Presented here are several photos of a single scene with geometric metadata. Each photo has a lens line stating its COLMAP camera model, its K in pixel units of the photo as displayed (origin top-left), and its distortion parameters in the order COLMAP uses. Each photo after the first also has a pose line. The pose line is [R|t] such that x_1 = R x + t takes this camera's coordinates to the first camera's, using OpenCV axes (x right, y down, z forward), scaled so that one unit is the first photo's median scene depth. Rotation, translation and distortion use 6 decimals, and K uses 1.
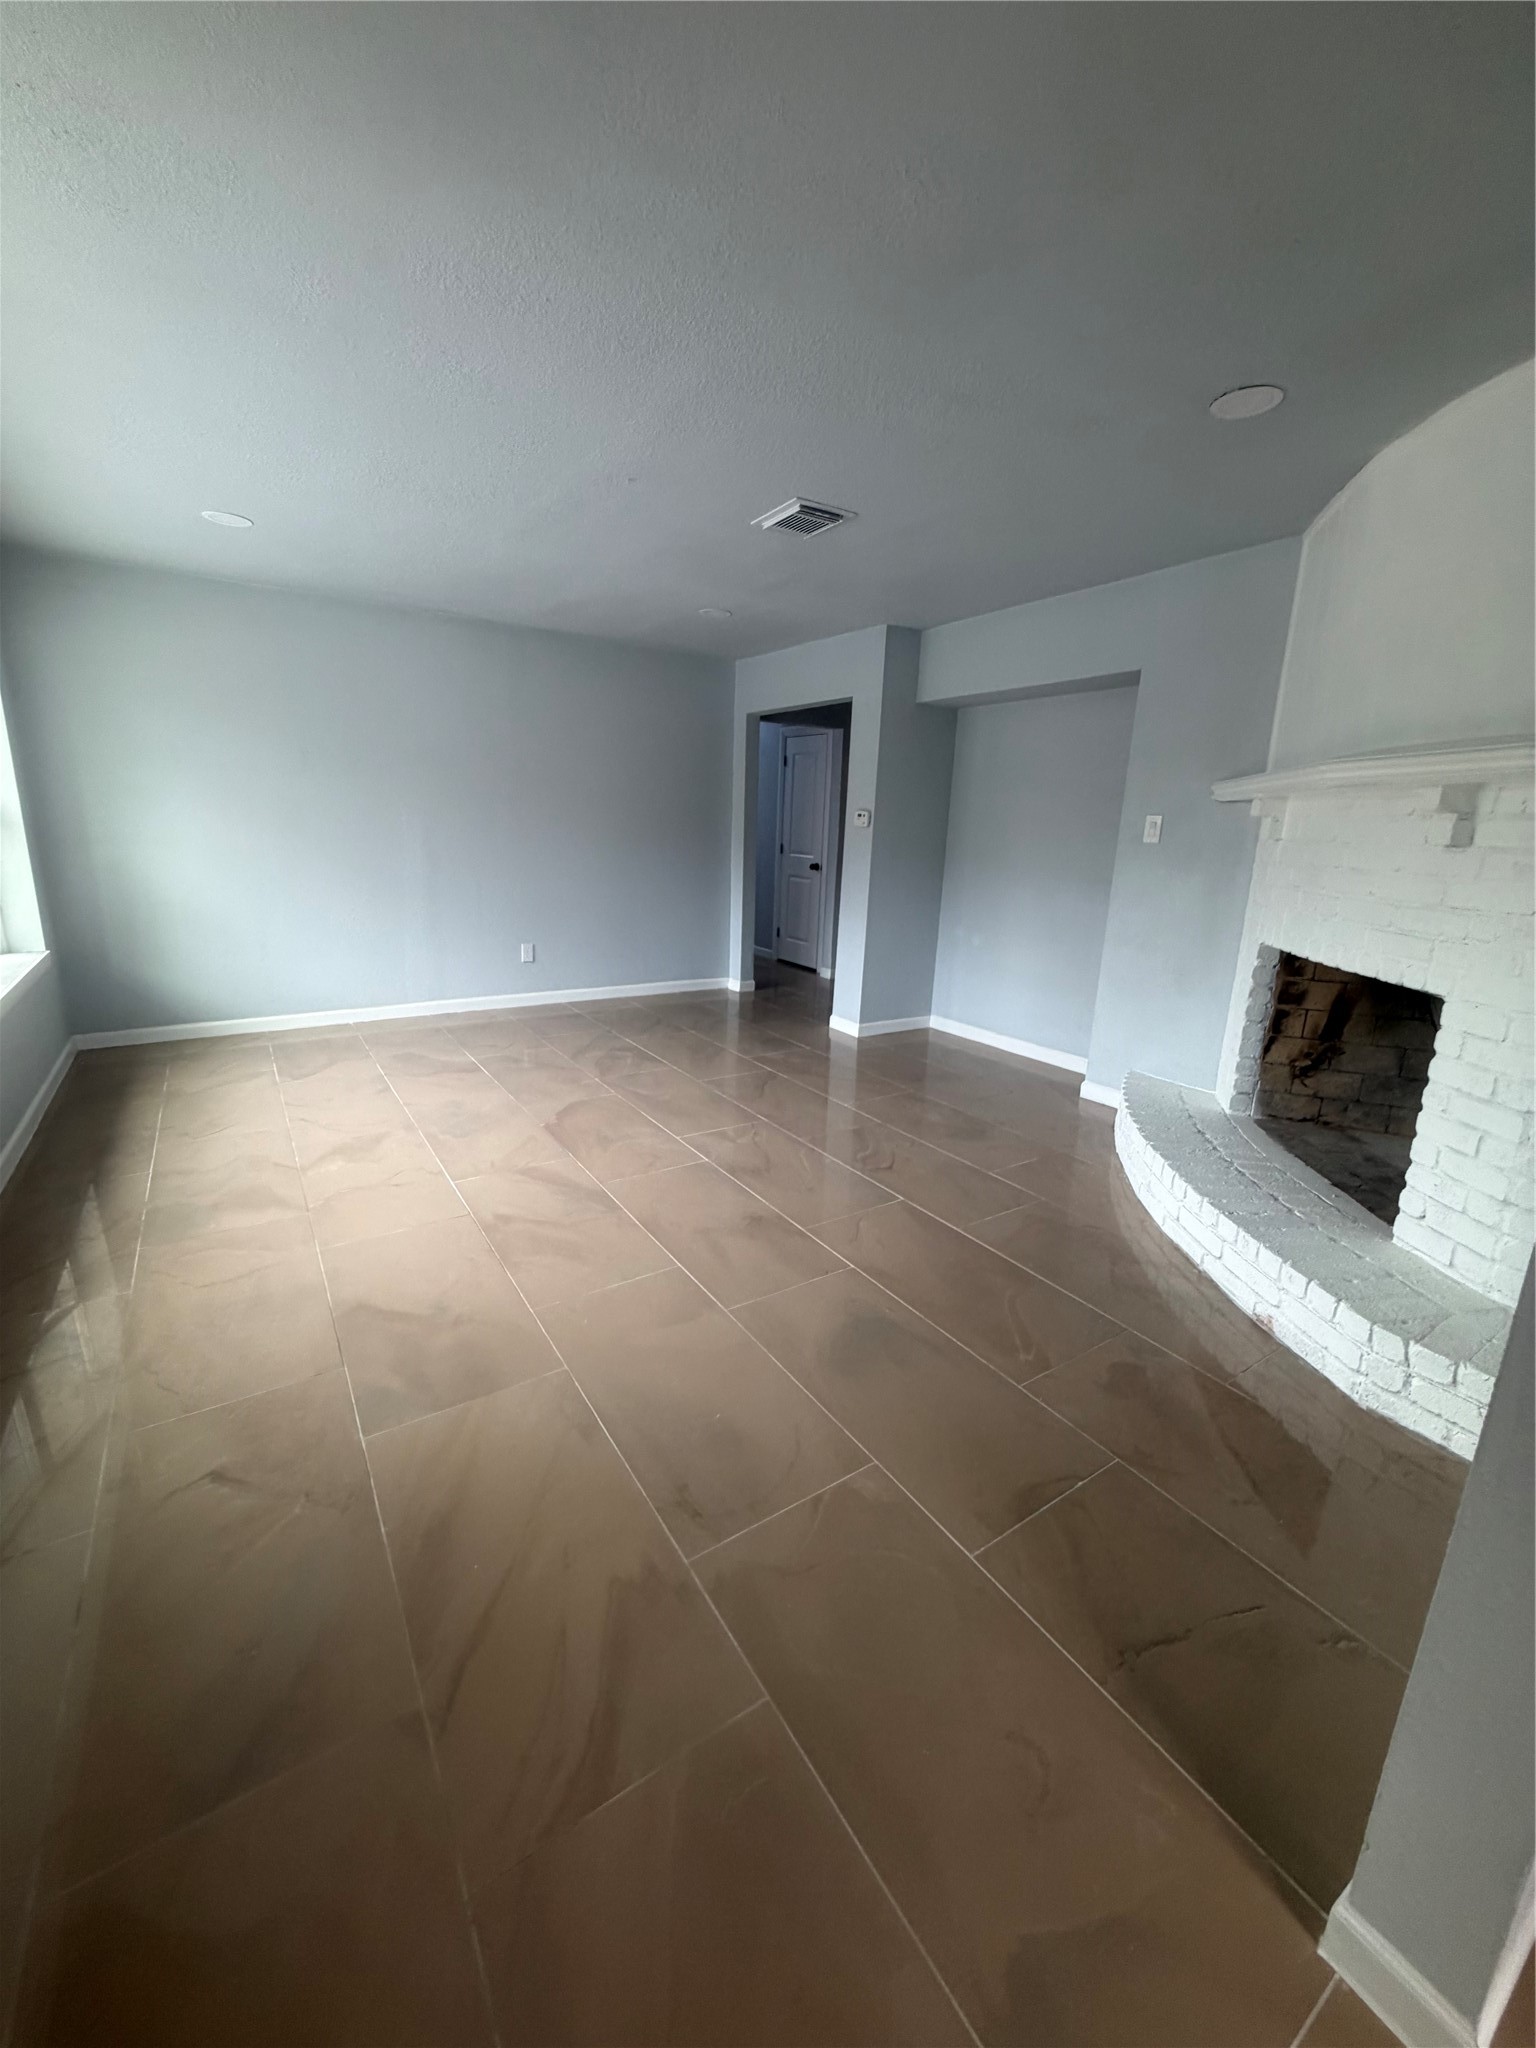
lens RADIAL K [[813.6, 0, 767.5], [0, 813.6, 1016.1], [0, 0, 1]] dist [-0.000961, 0.000129]
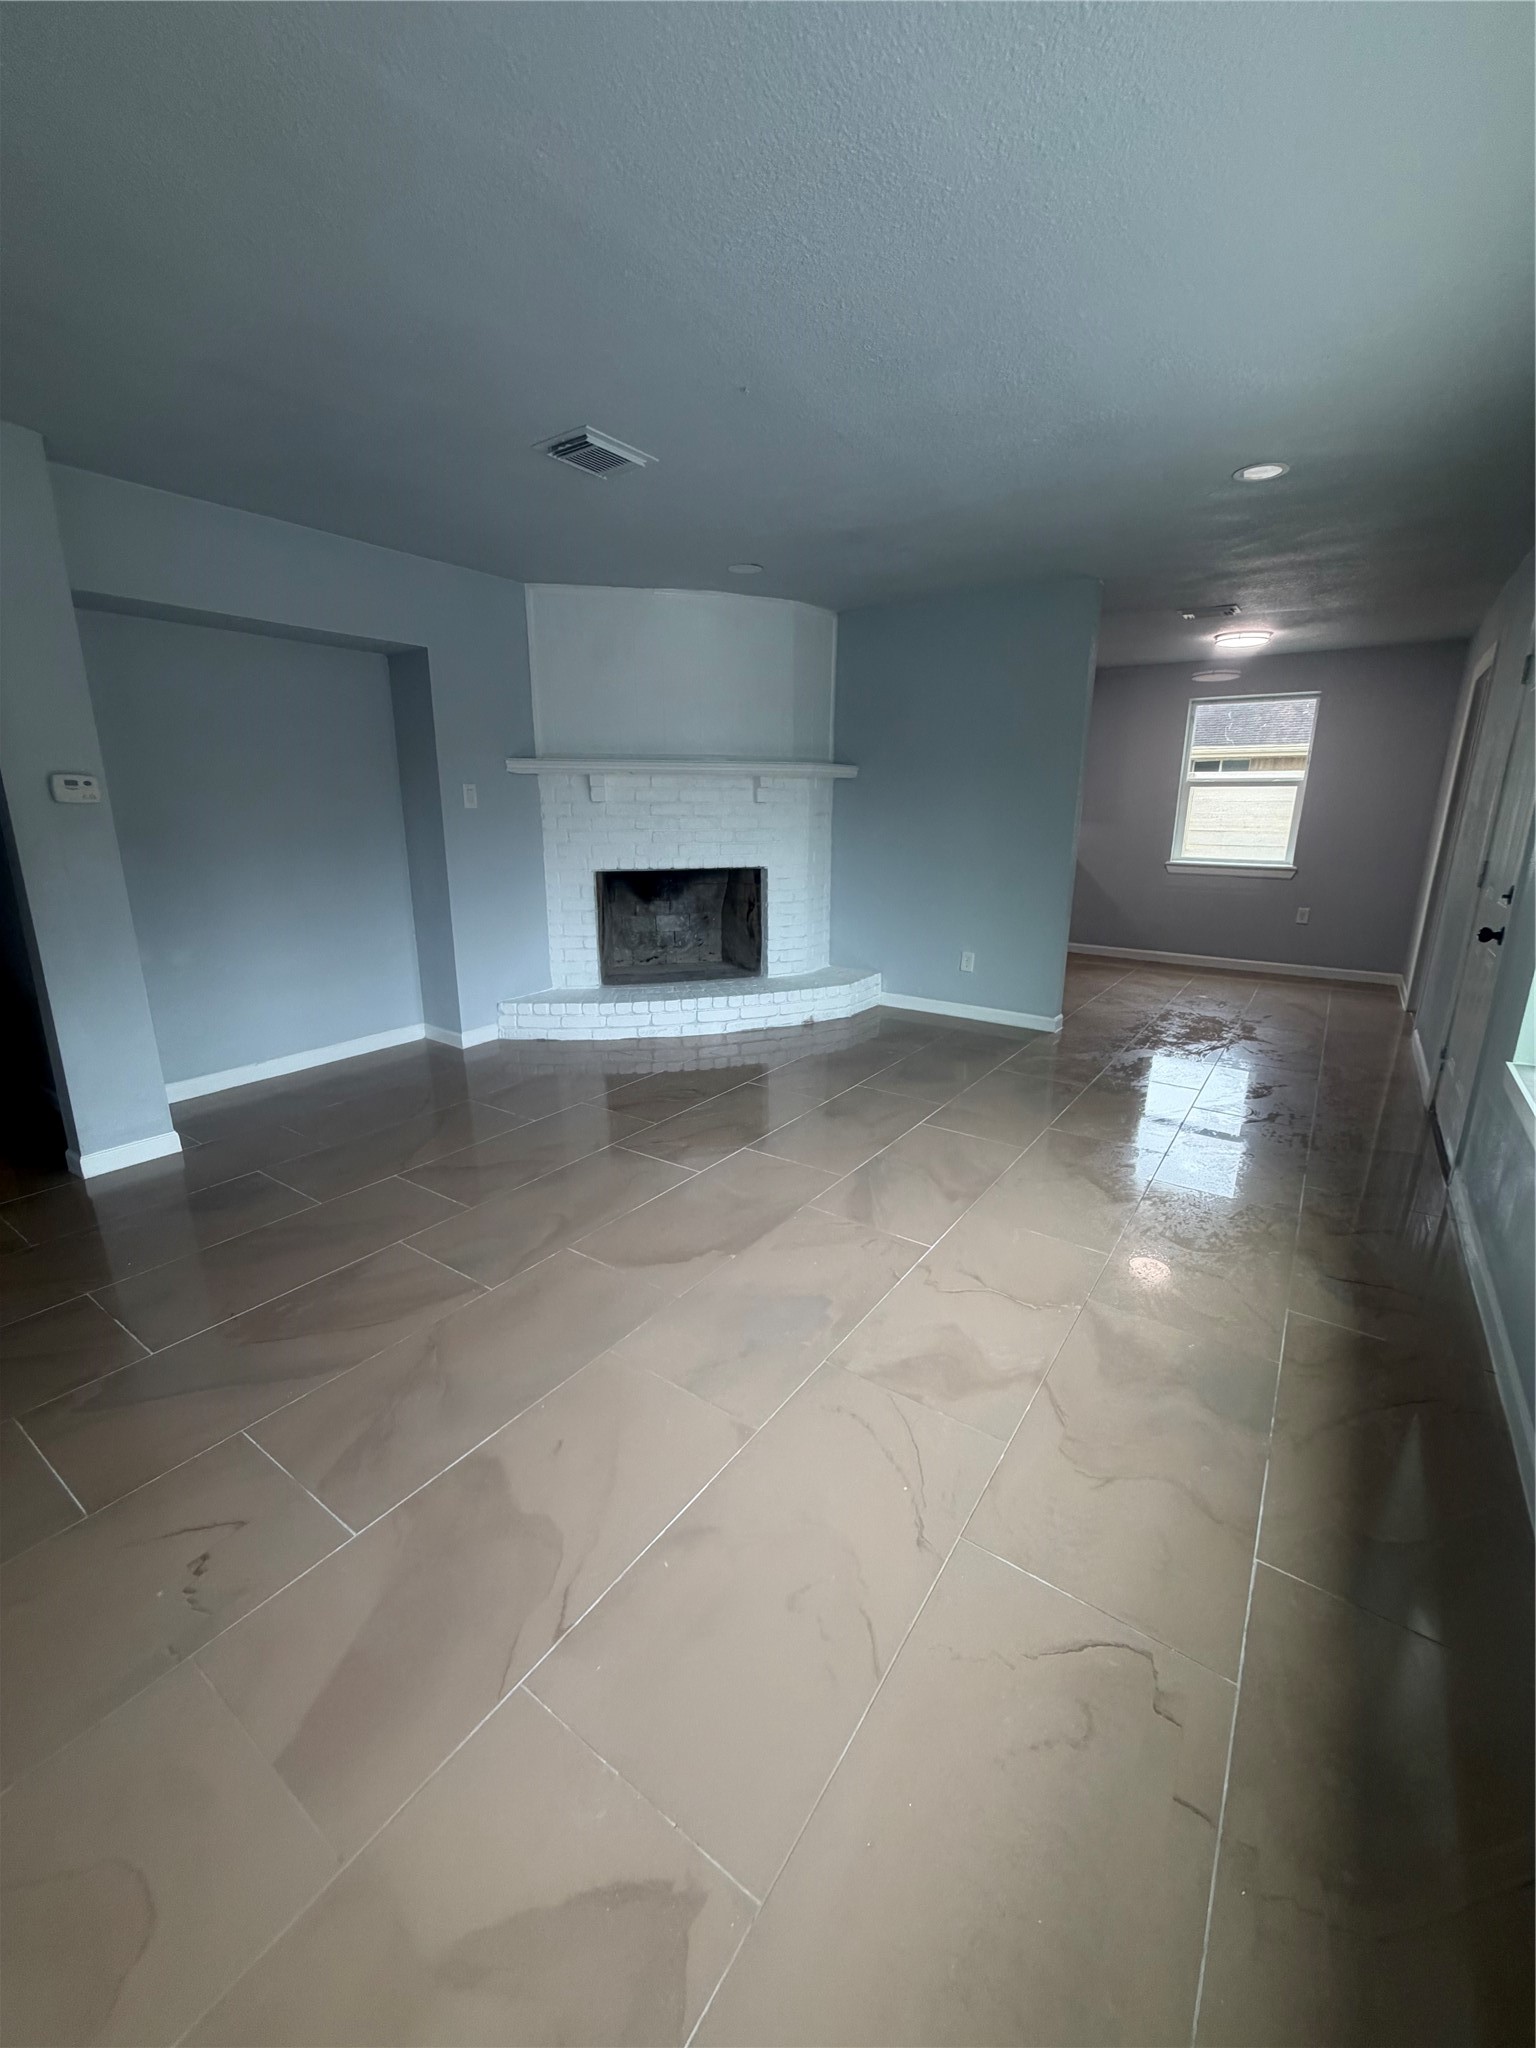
lens RADIAL K [[813.6, 0, 768.9], [0, 813.6, 1018.1], [0, 0, 1]] dist [-0.000961, 0.000129]
pose [[-0.371507, -0.271005, 0.887997, -0.963224], [0.201084, 0.910261, 0.361926, -0.332924], [-0.906393, 0.313020, -0.283673, 1.259510]]
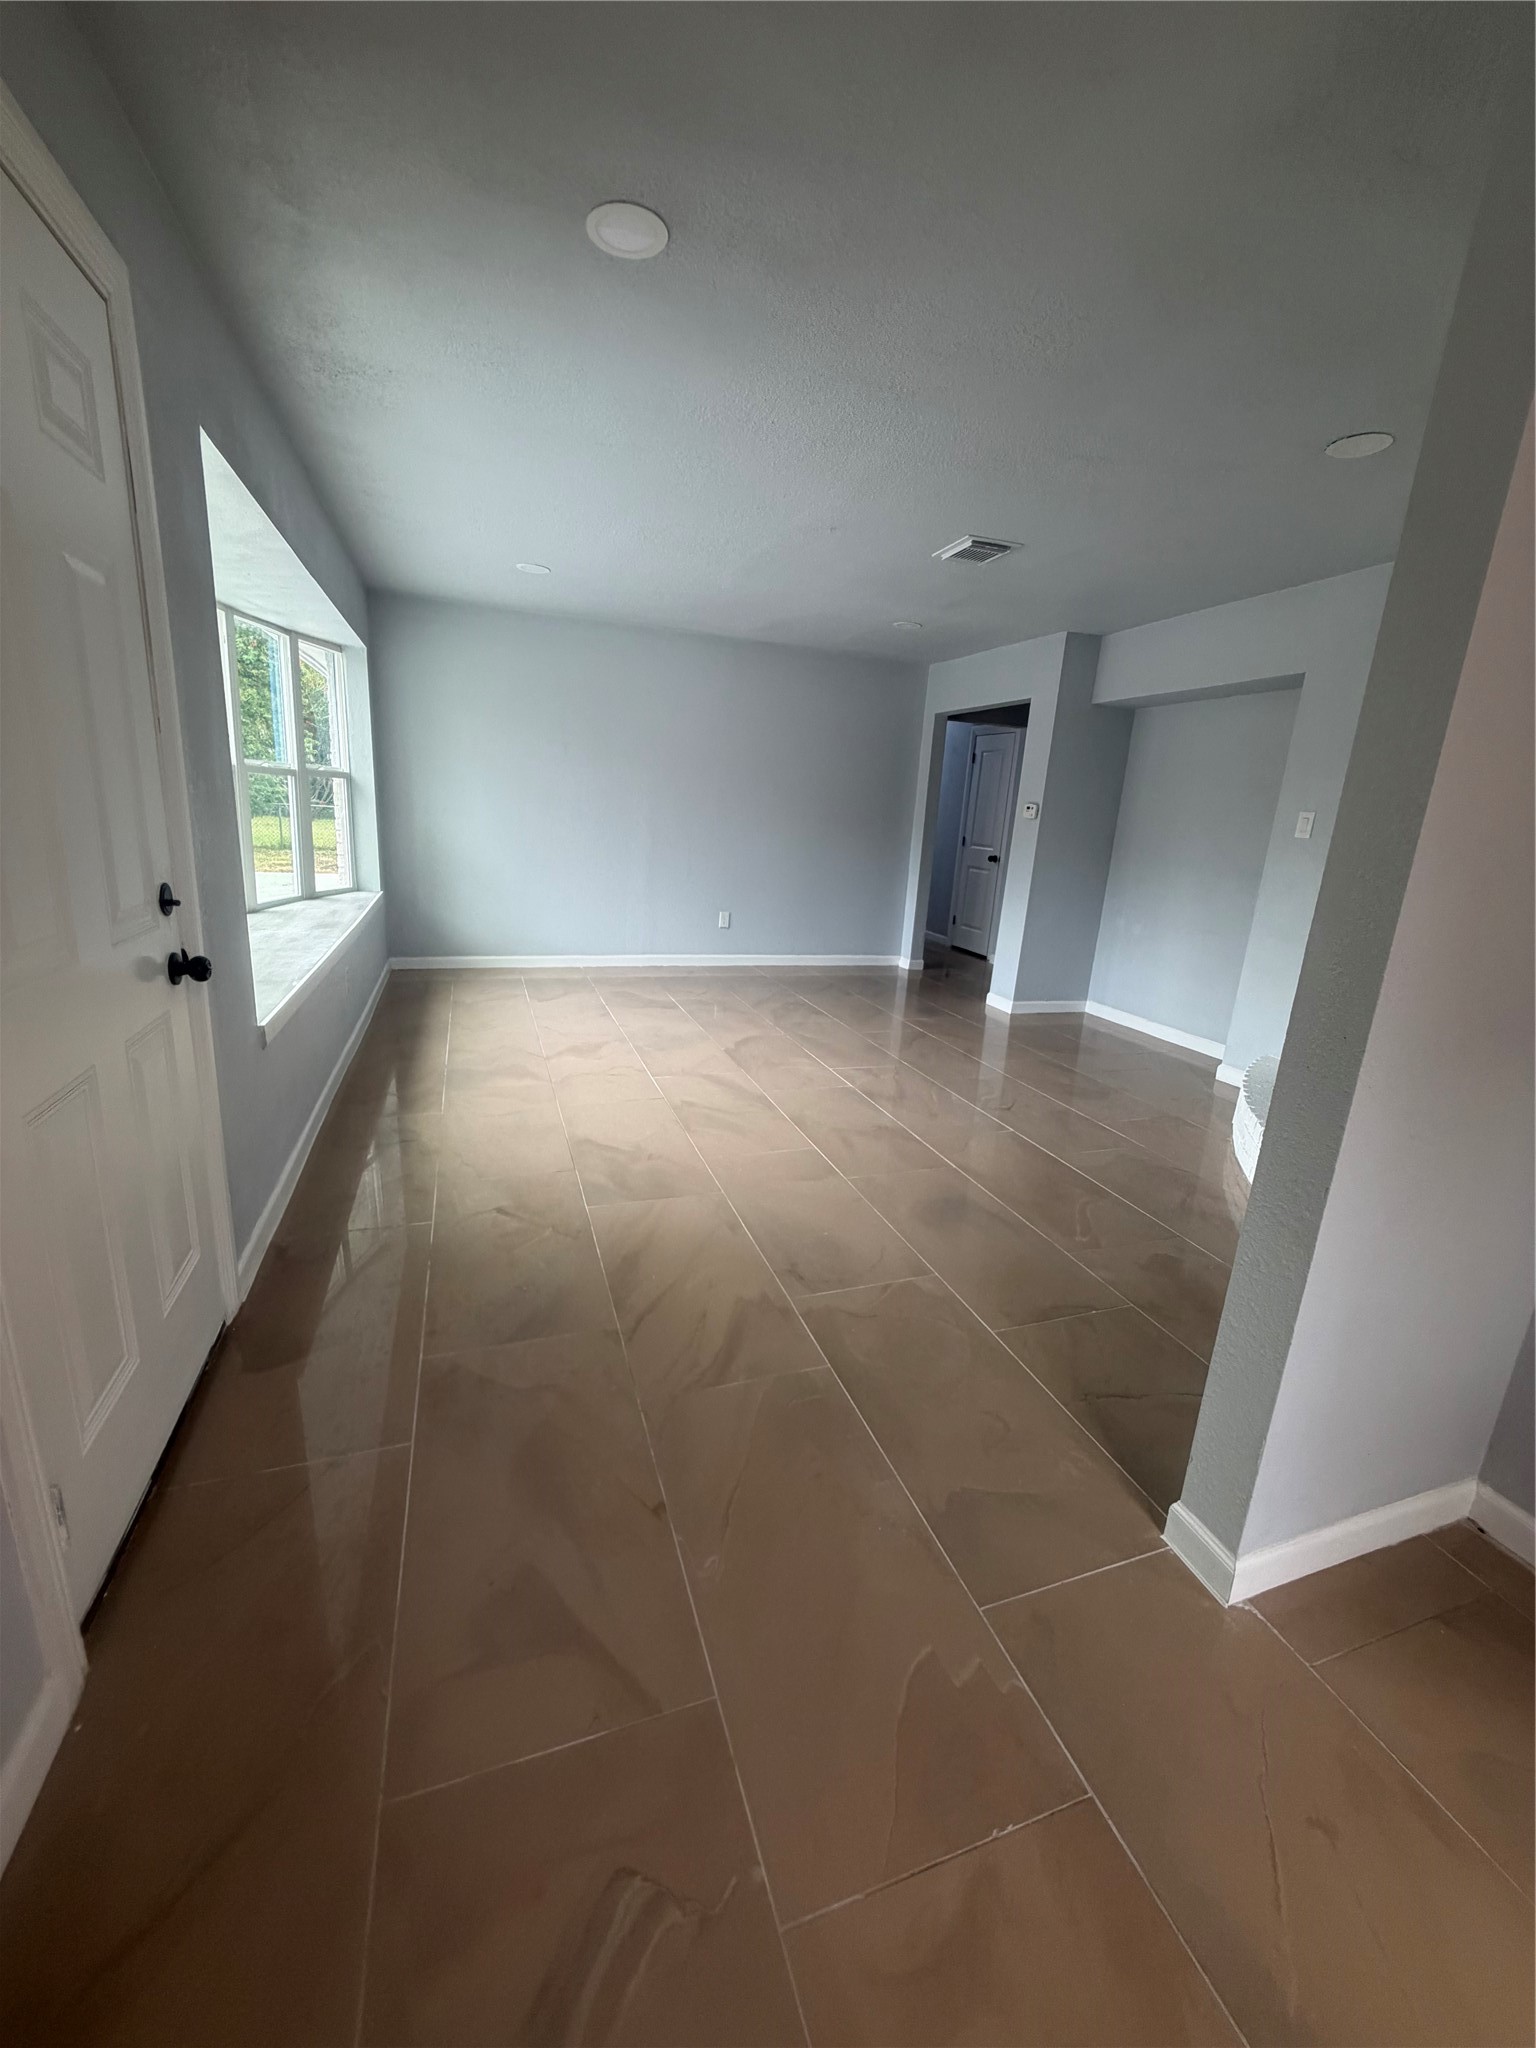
lens RADIAL K [[813.6, 0, 769.1], [0, 813.6, 1014.6], [0, 0, 1]] dist [-0.000961, 0.000129]
pose [[0.970595, 0.083201, -0.225882, 0.074018], [-0.082962, 0.996497, 0.010564, 0.072334], [0.225969, 0.008486, 0.974097, -0.211310]]
